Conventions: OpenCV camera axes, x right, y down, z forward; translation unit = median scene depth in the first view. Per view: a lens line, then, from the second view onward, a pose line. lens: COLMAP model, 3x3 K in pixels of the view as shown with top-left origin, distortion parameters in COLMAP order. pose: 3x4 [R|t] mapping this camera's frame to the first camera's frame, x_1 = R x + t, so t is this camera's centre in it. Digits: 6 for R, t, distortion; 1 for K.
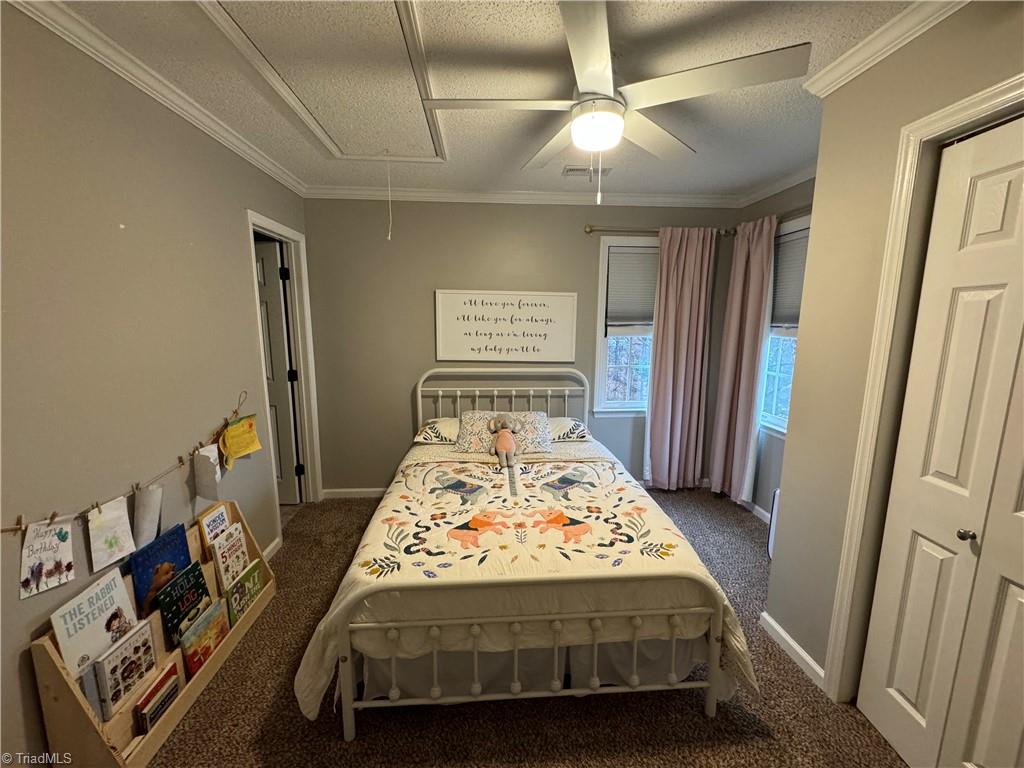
lens RADIAL K [[408.5, 0, 511.7], [0, 408.5, 382.7], [0, 0, 1]] dist [-0.001851, -0.000036]
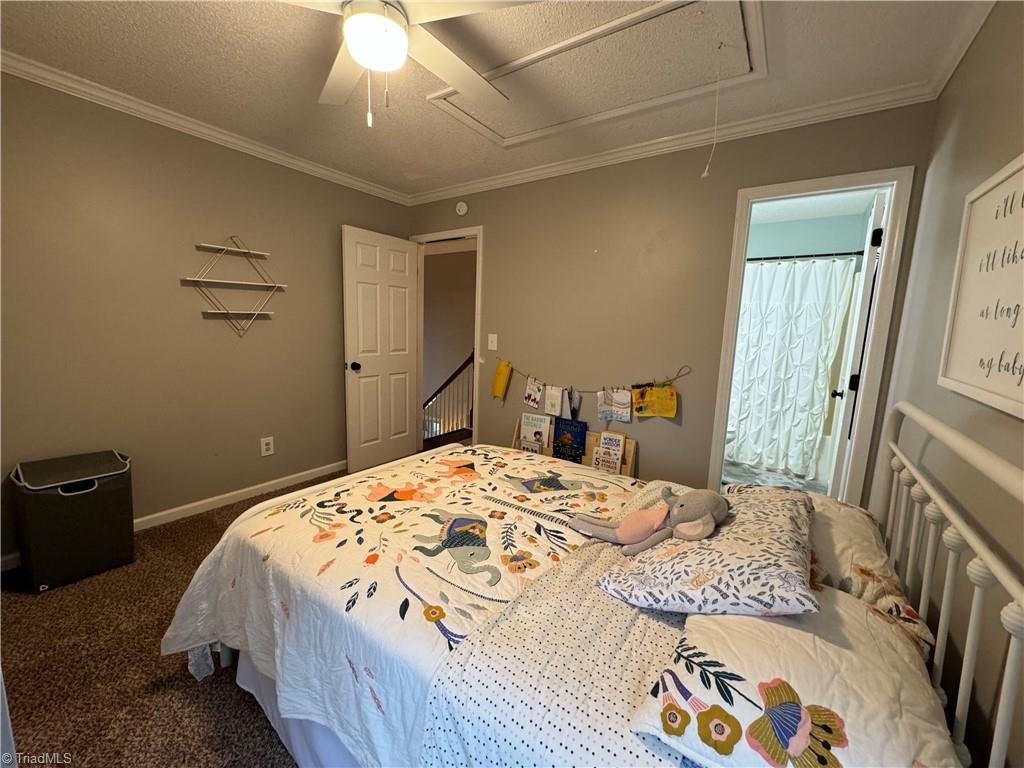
lens RADIAL K [[408.5, 0, 511.7], [0, 408.5, 382.7], [0, 0, 1]] dist [-0.001851, -0.000036]
pose [[-0.623697, 0.084112, -0.777128, 0.581290], [-0.158154, 0.960052, 0.230840, -0.131979], [0.765500, 0.266879, -0.585479, 1.459985]]
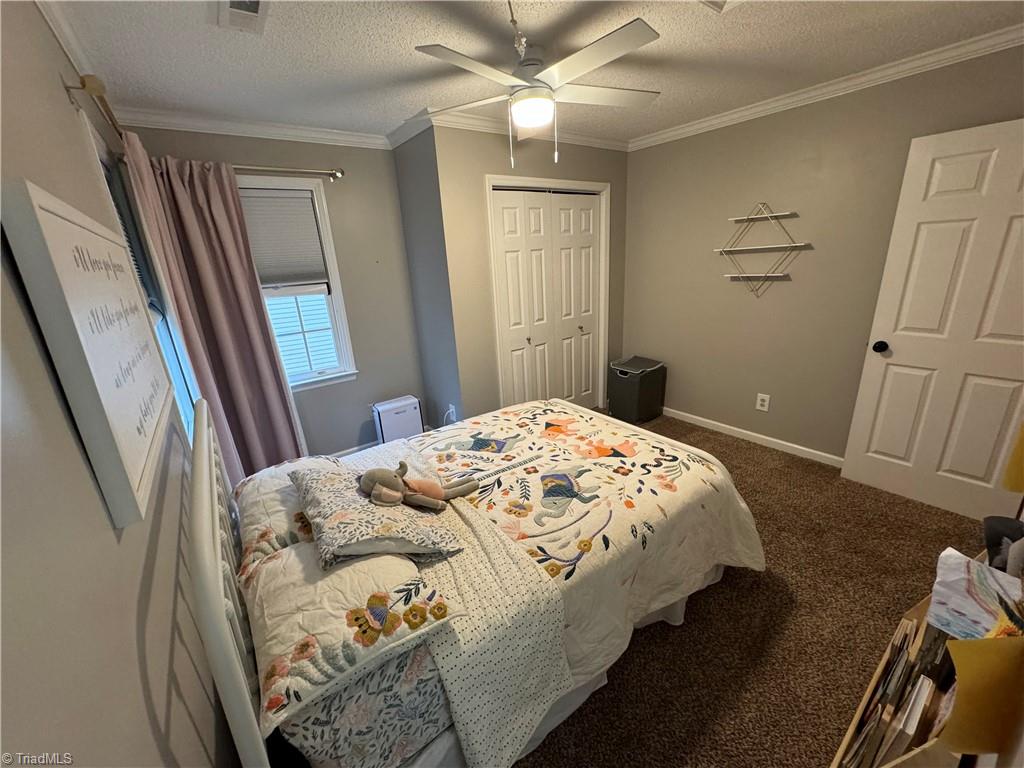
lens RADIAL K [[408.5, 0, 511.7], [0, 408.5, 382.7], [0, 0, 1]] dist [-0.001851, -0.000036]
pose [[-0.538704, -0.231027, 0.810200, -0.719545], [0.184642, 0.905914, 0.381088, -0.272804], [-0.822013, 0.354890, -0.445362, 1.444092]]
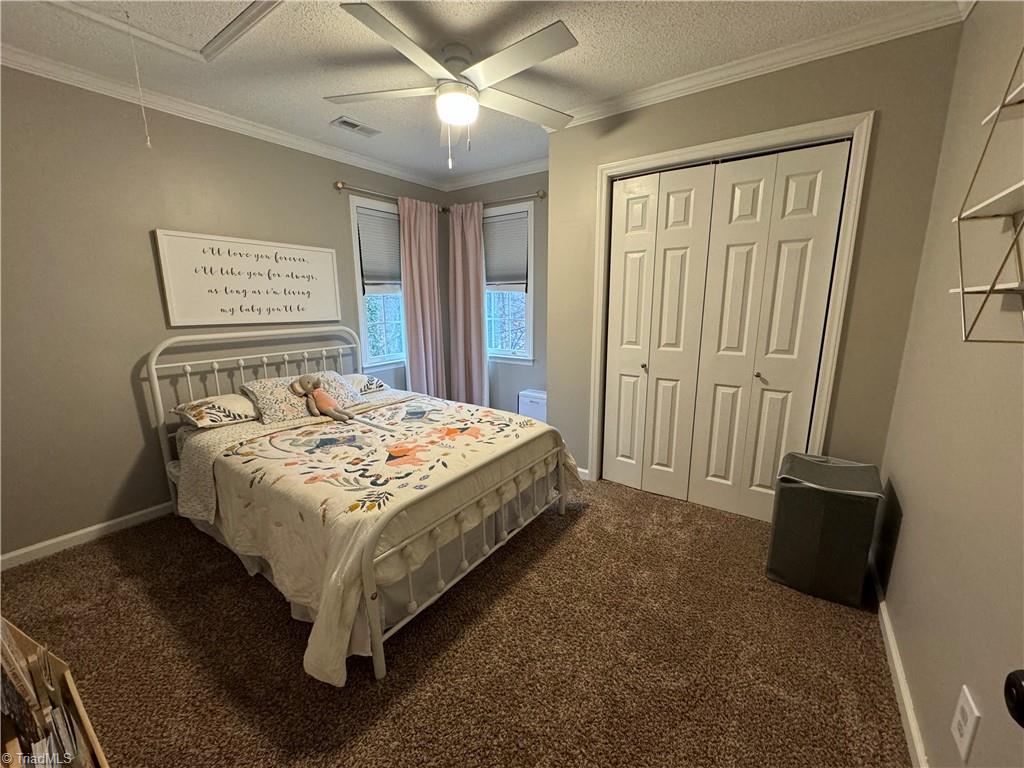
lens RADIAL K [[408.5, 0, 511.7], [0, 408.5, 382.7], [0, 0, 1]] dist [-0.001851, -0.000036]
pose [[0.631980, -0.167062, 0.756764, -0.591718], [0.131910, 0.985428, 0.107383, 0.077136], [-0.763676, 0.031961, 0.644808, 0.070361]]
